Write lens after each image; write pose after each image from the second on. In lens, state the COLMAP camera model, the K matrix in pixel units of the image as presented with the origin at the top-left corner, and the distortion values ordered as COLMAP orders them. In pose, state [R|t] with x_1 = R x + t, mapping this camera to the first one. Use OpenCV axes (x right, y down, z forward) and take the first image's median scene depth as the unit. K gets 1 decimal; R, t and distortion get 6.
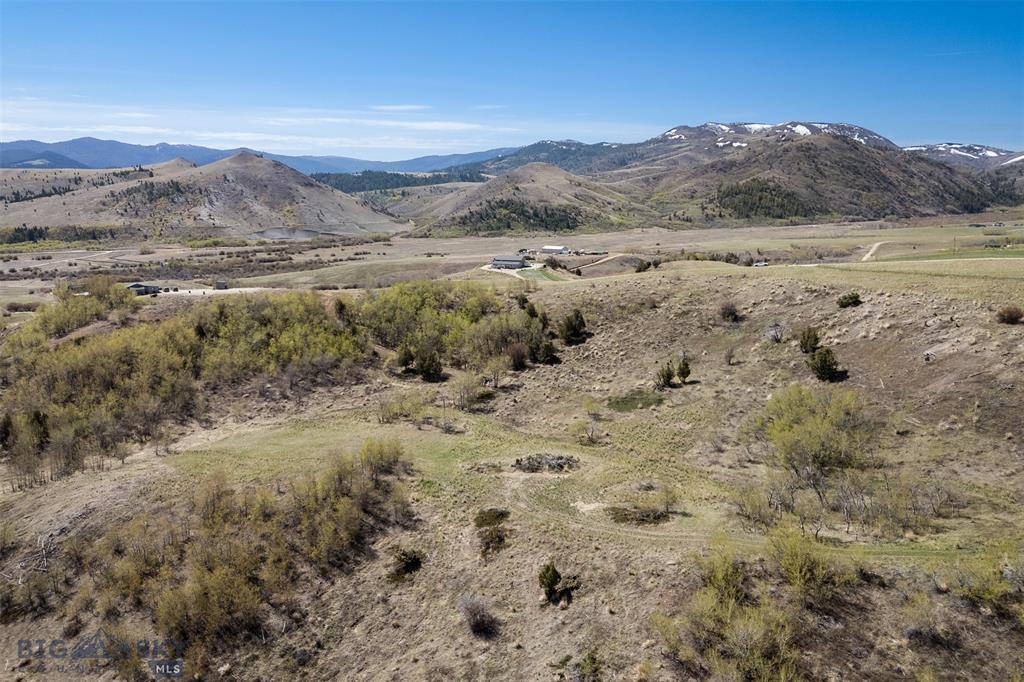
lens RADIAL K [[752.4, 0, 514.7], [0, 752.4, 311.1], [0, 0, 1]] dist [0.099883, -0.109276]
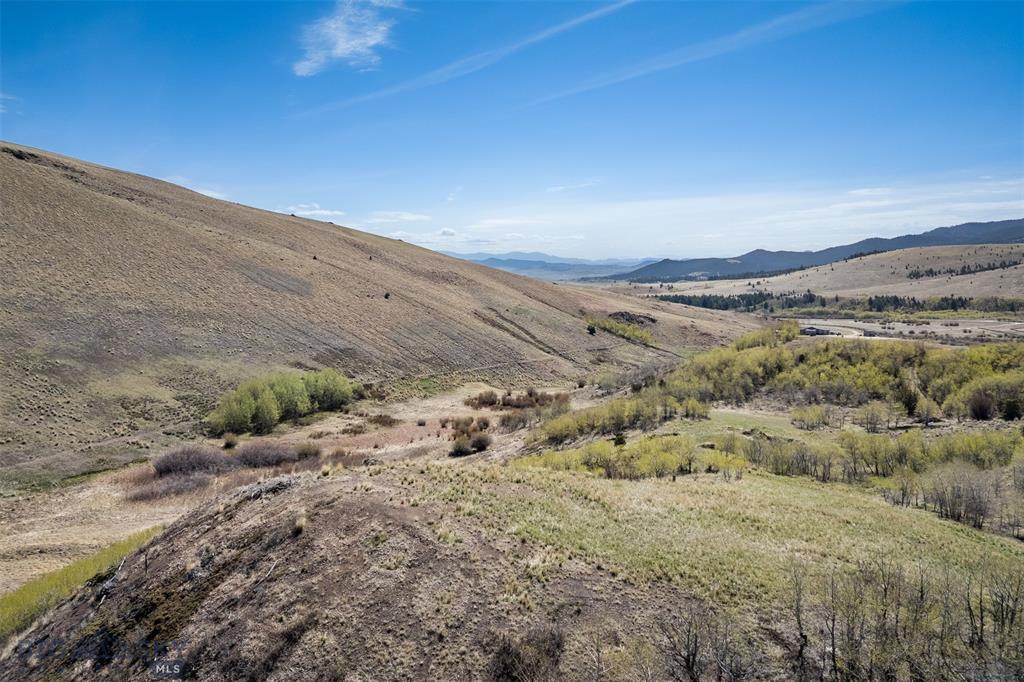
lens RADIAL K [[752.4, 0, 518.2], [0, 752.4, 336.8], [0, 0, 1]] dist [0.099883, -0.109276]
pose [[0.399033, 0.082895, -0.913182, 0.106872], [-0.141344, 0.989563, 0.028066, 0.003653], [0.905977, 0.117874, 0.406585, -0.004892]]
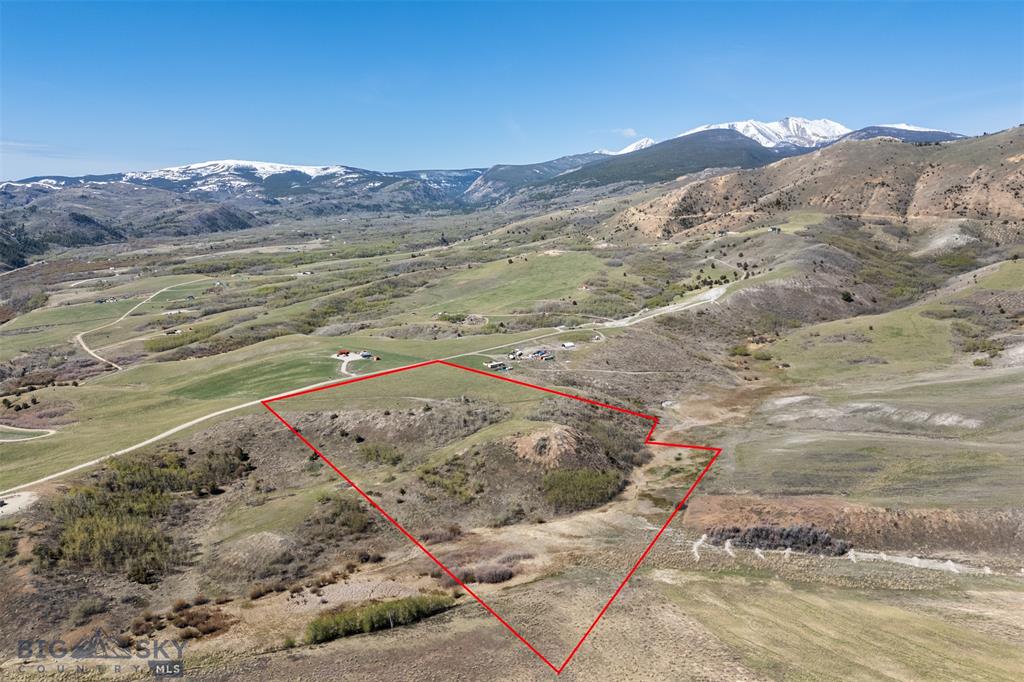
lens RADIAL K [[752.4, 0, 516.8], [0, 752.4, 304.9], [0, 0, 1]] dist [0.099883, -0.109276]
pose [[0.352940, -0.133706, 0.926043, -0.286921], [0.149601, 0.985068, 0.085212, -0.083023], [-0.923609, 0.108462, 0.367673, -0.122585]]
